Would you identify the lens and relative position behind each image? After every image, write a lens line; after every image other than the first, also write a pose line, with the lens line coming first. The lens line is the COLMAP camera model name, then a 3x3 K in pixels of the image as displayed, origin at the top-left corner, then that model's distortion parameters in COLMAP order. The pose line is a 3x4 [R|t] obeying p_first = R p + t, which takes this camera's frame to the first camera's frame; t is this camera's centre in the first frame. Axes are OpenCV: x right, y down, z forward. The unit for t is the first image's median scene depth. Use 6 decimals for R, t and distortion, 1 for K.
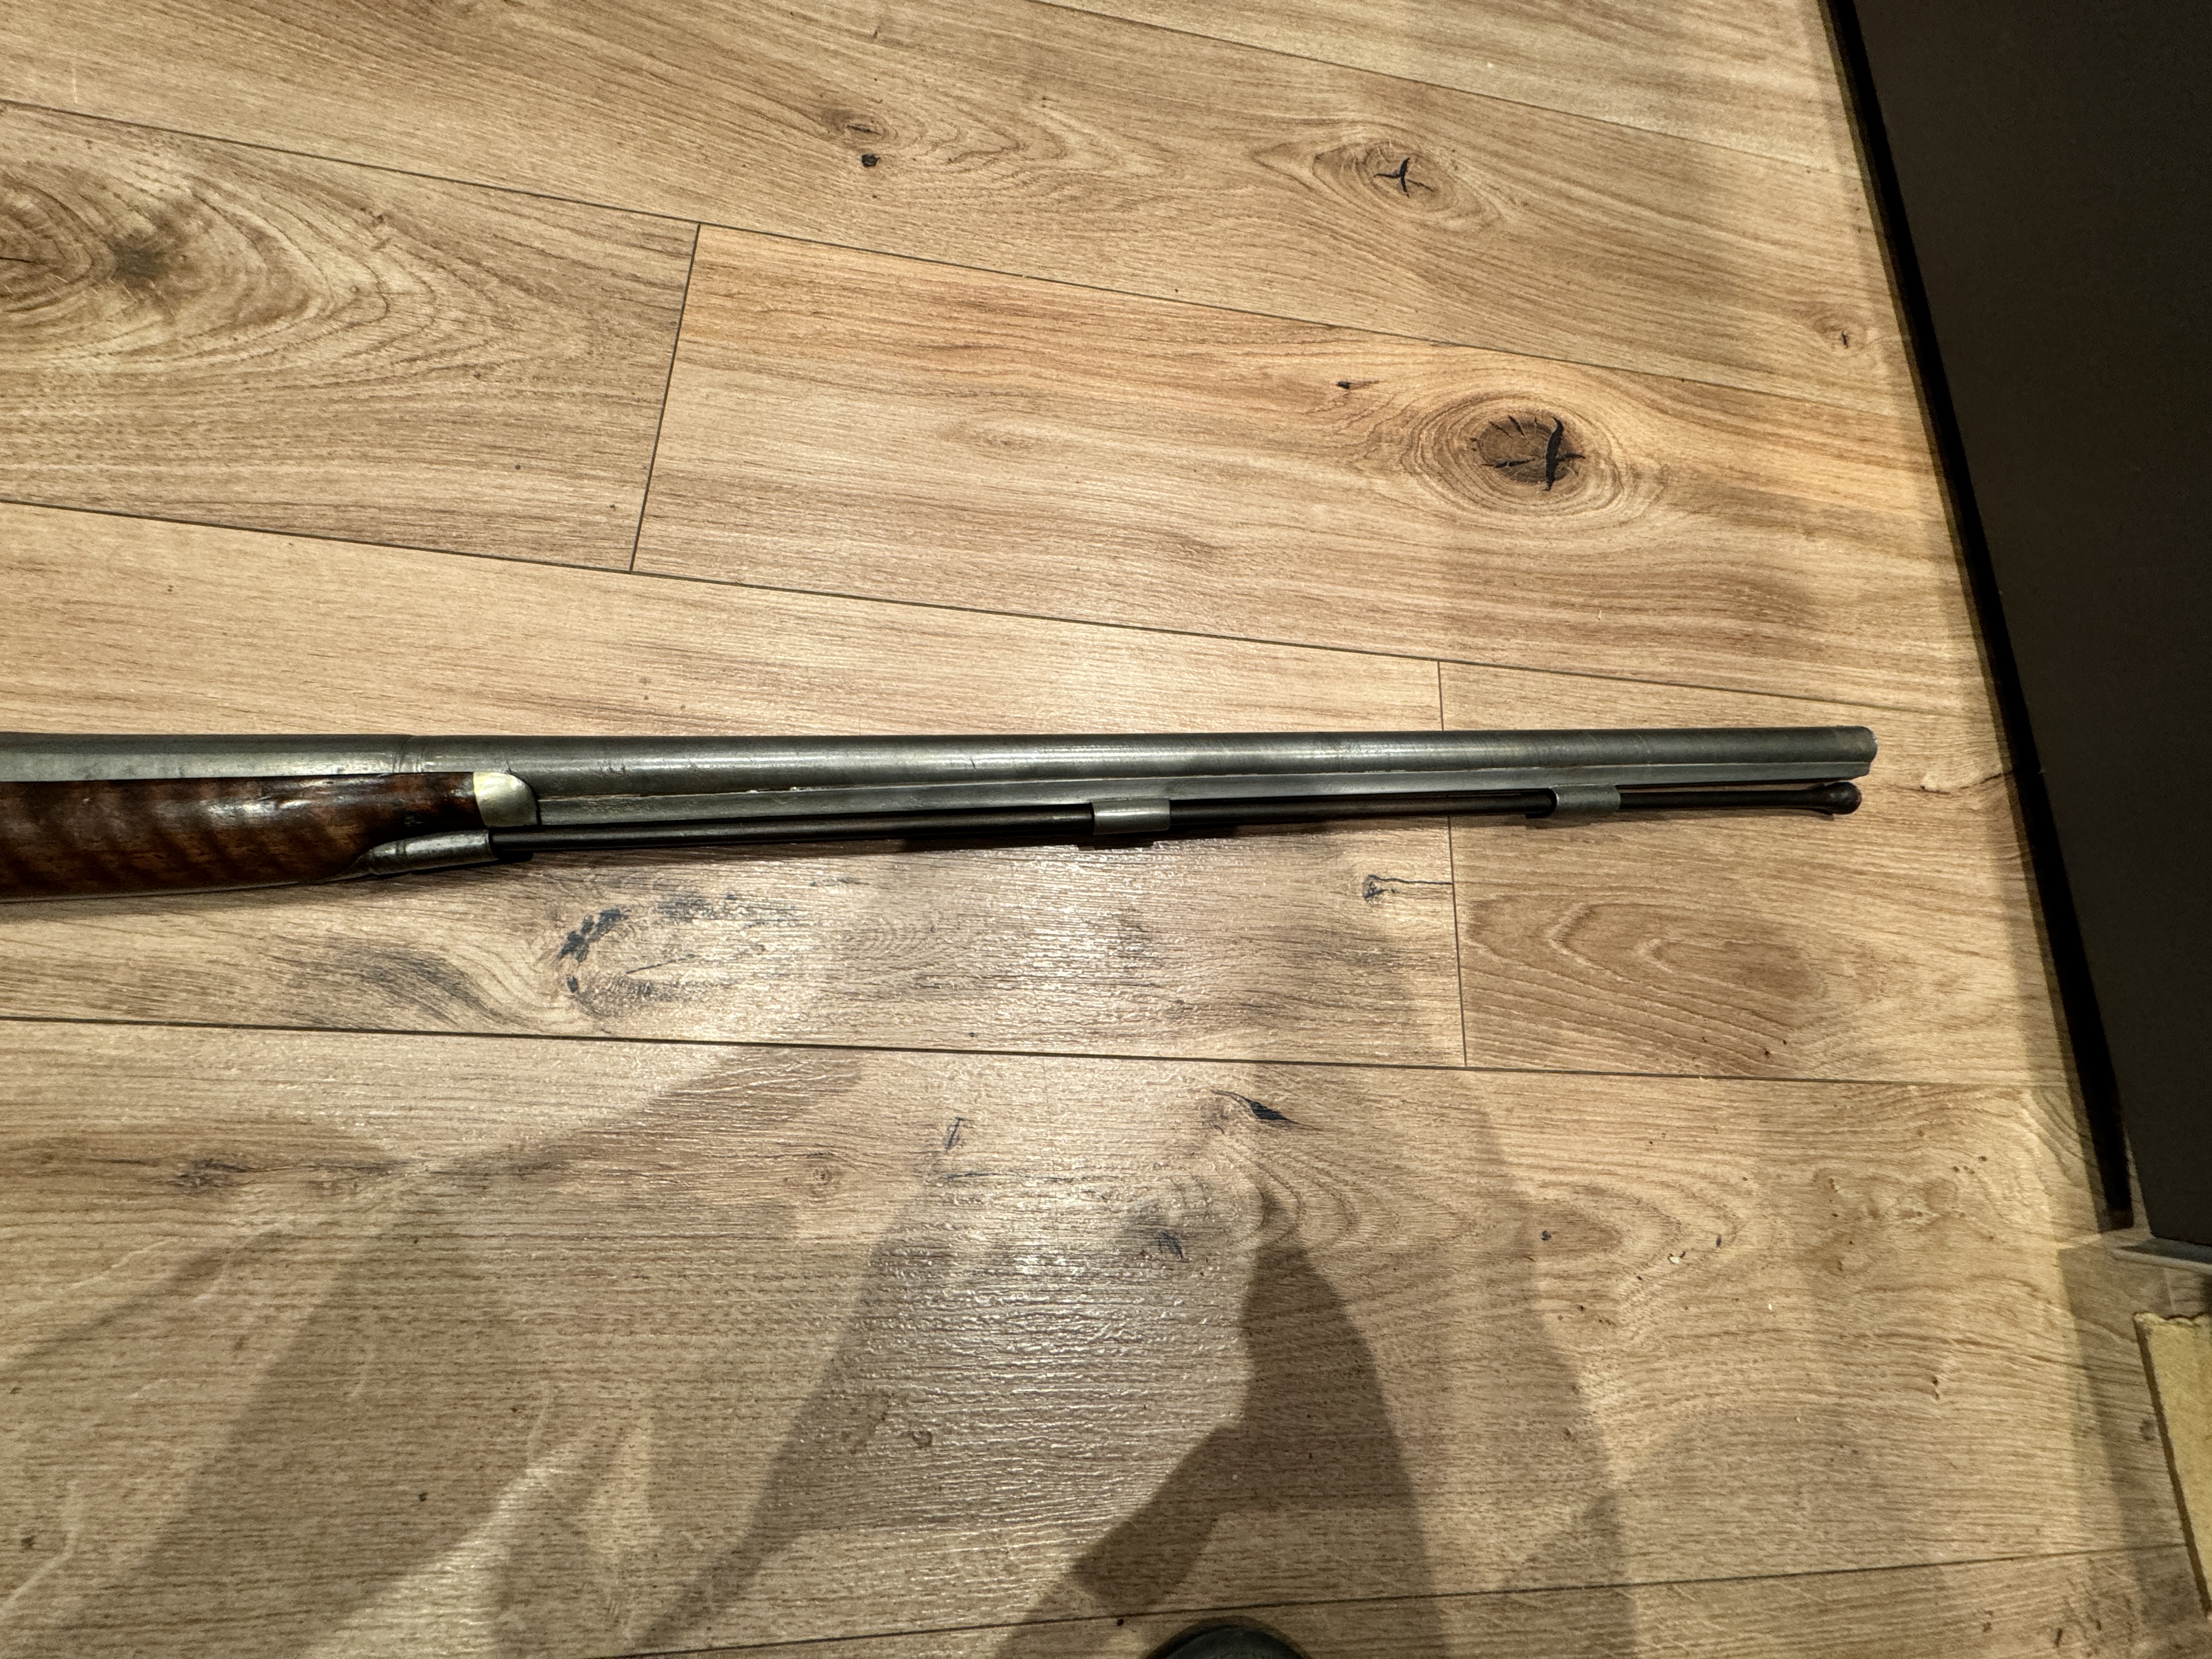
lens RADIAL K [[886.8, 0, 1108.9], [0, 886.8, 833.8], [0, 0, 1]] dist [-0.003965, 0.000173]
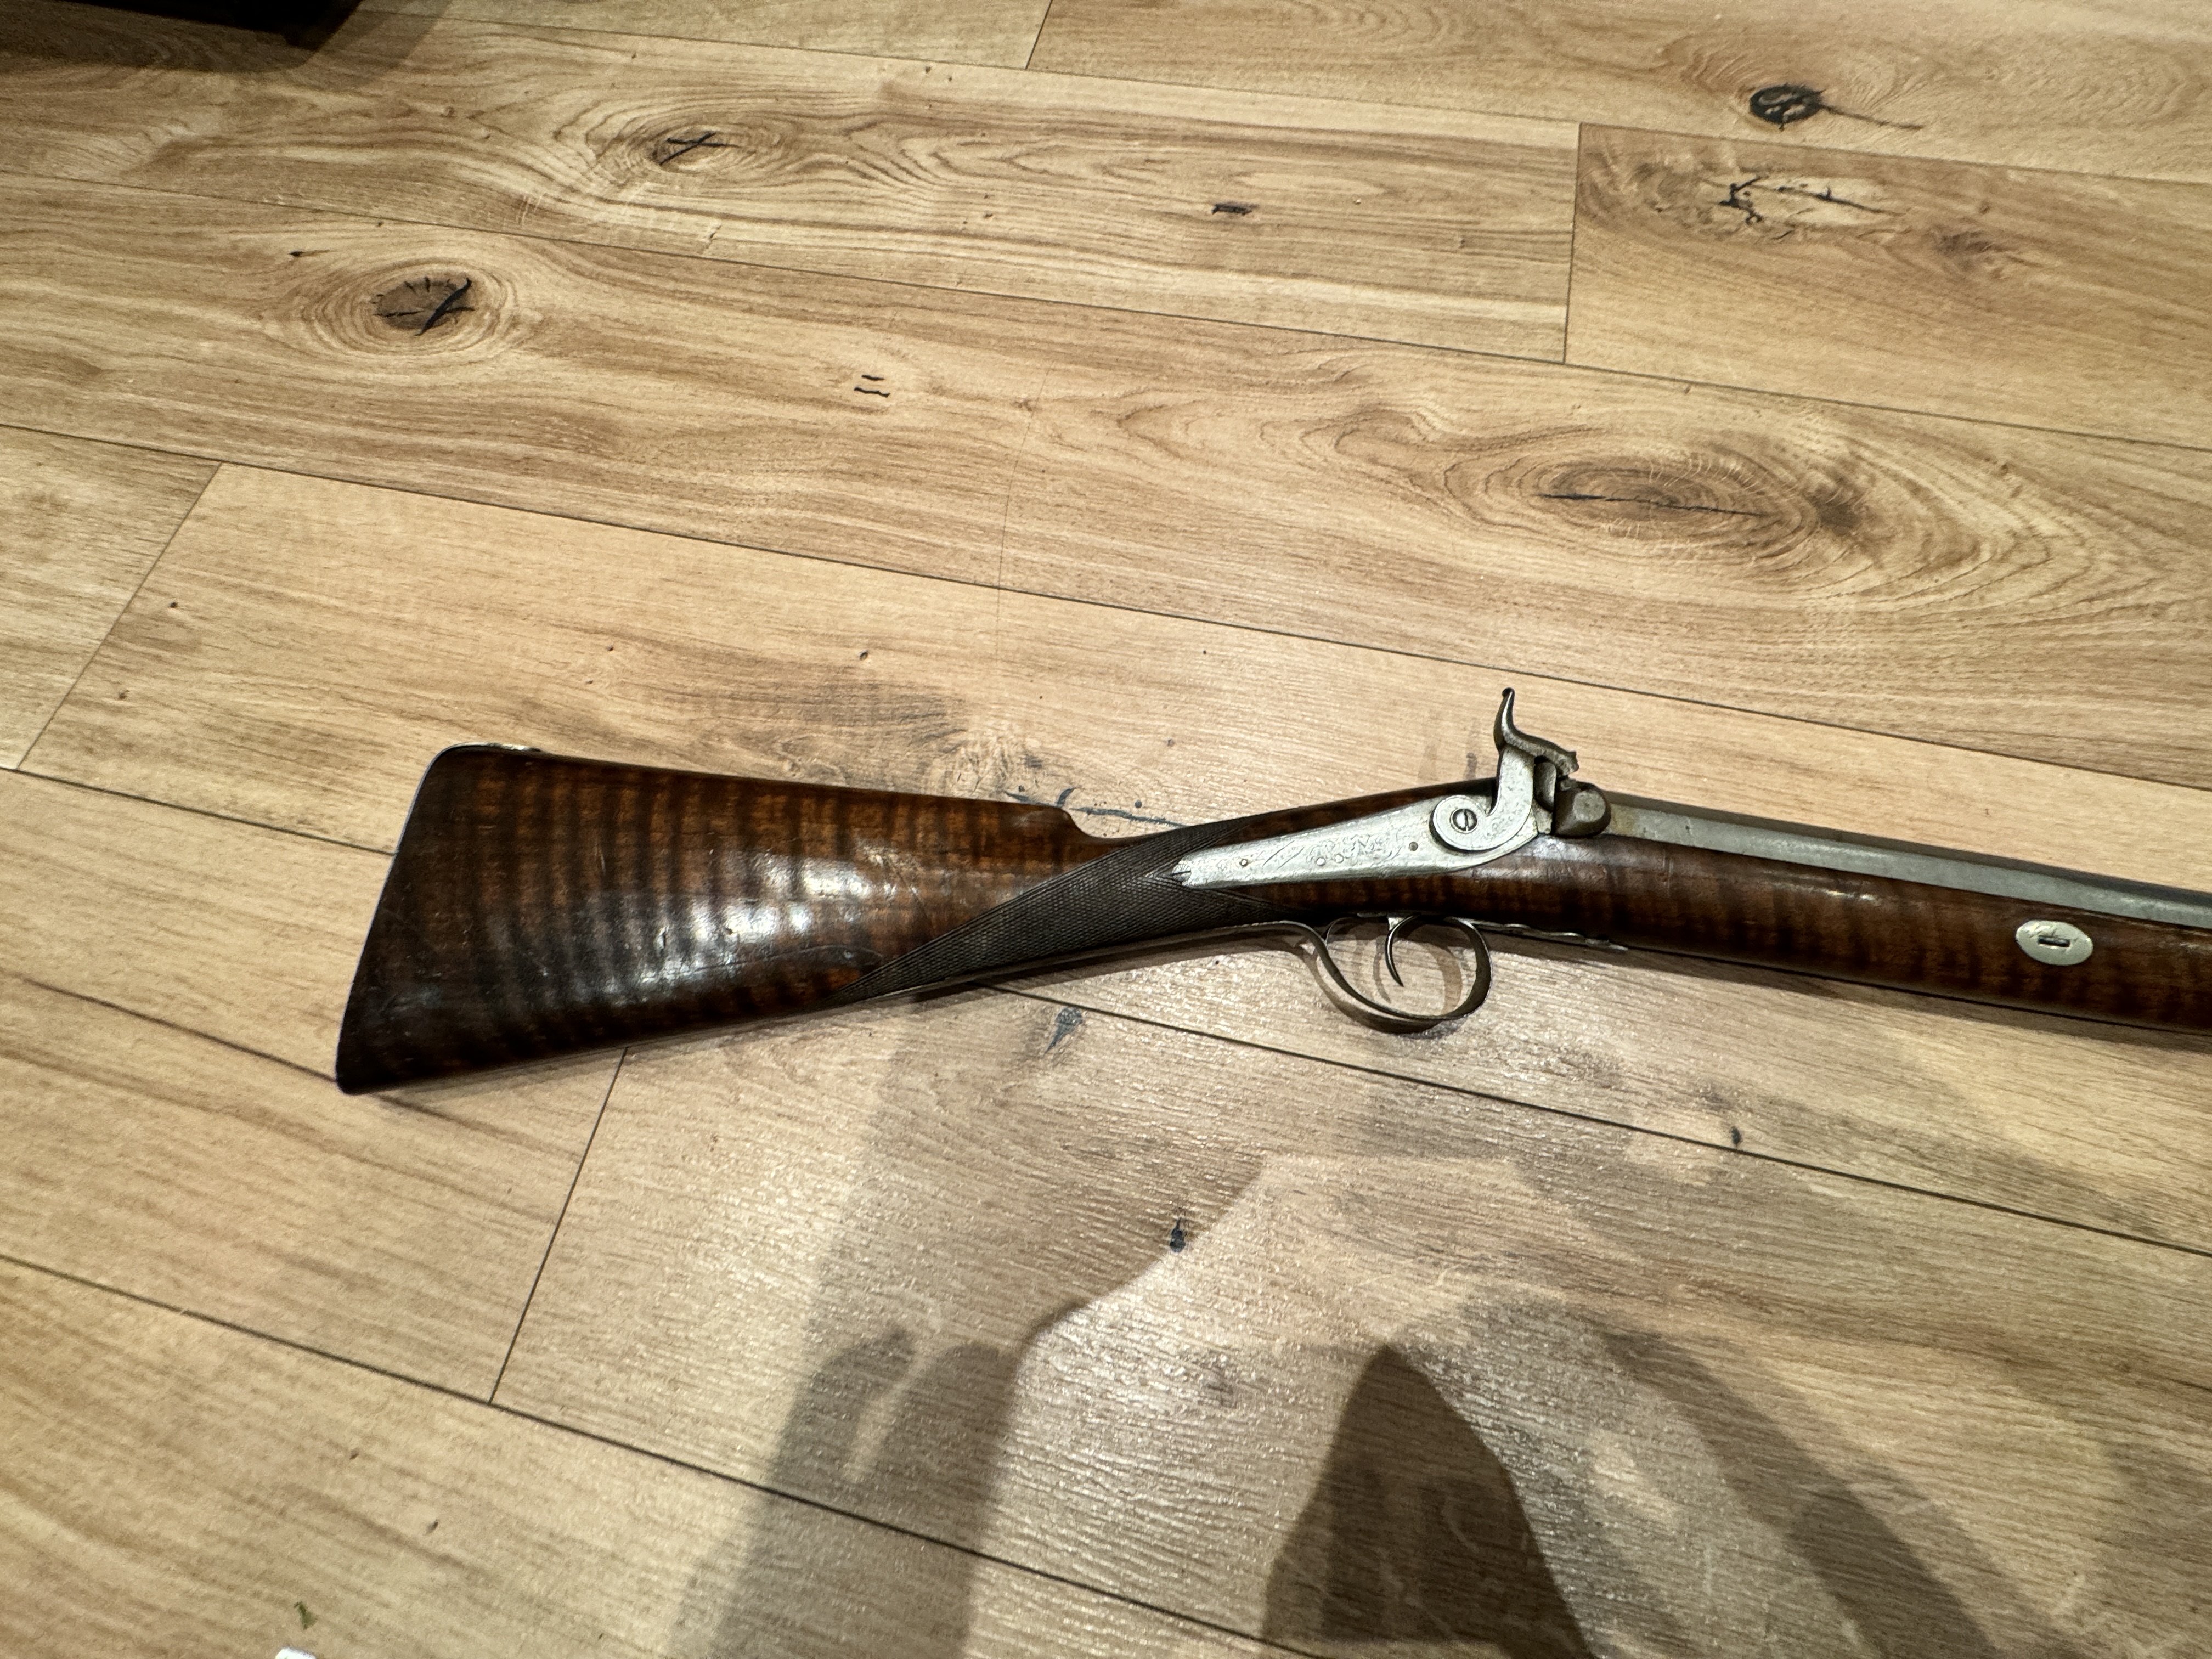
lens RADIAL K [[861.3, 0, 1101.6], [0, 861.3, 845.5], [0, 0, 1]] dist [-0.004760, 0.000296]
pose [[0.956155, 0.106577, -0.272780, -1.616481], [-0.128670, 0.989596, -0.064374, -0.021919], [0.263081, 0.096650, 0.959920, -0.279332]]
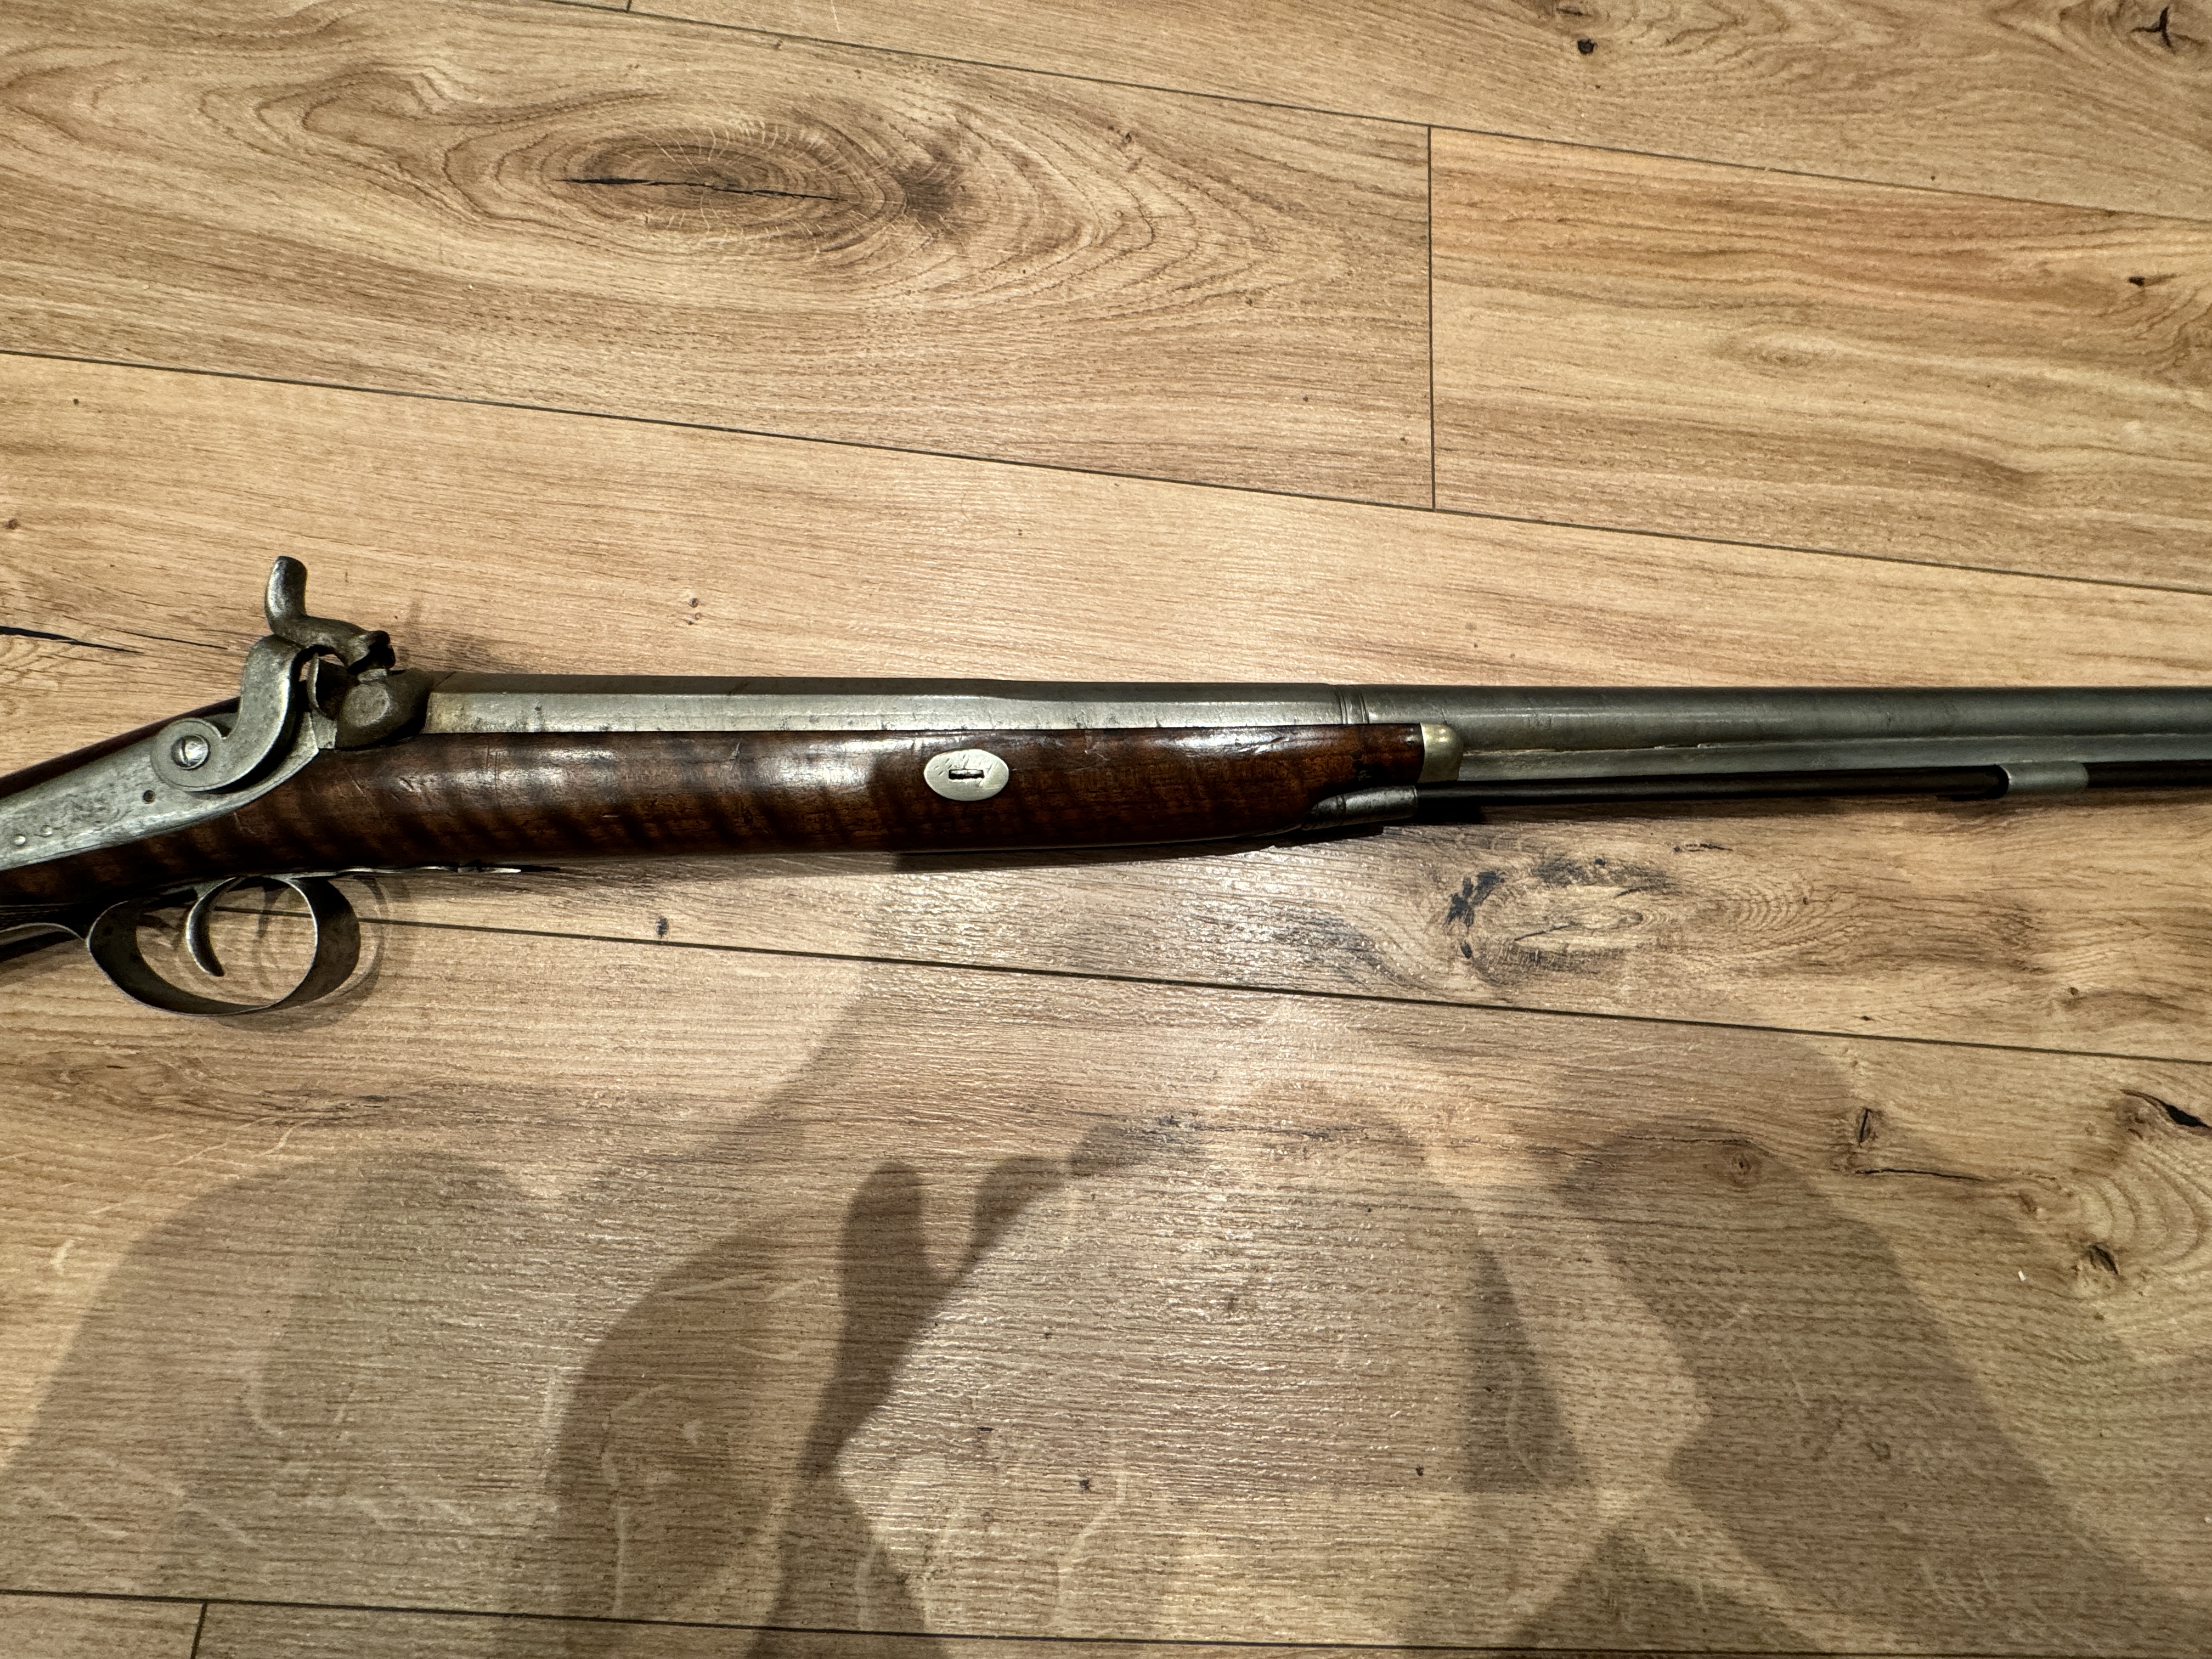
lens RADIAL K [[886.8, 0, 1108.9], [0, 886.8, 833.8], [0, 0, 1]] dist [-0.003965, 0.000173]
pose [[0.993915, 0.021083, -0.108113, -0.755362], [-0.015985, 0.998729, 0.047810, 0.005914], [0.108984, -0.045791, 0.992988, 0.019505]]
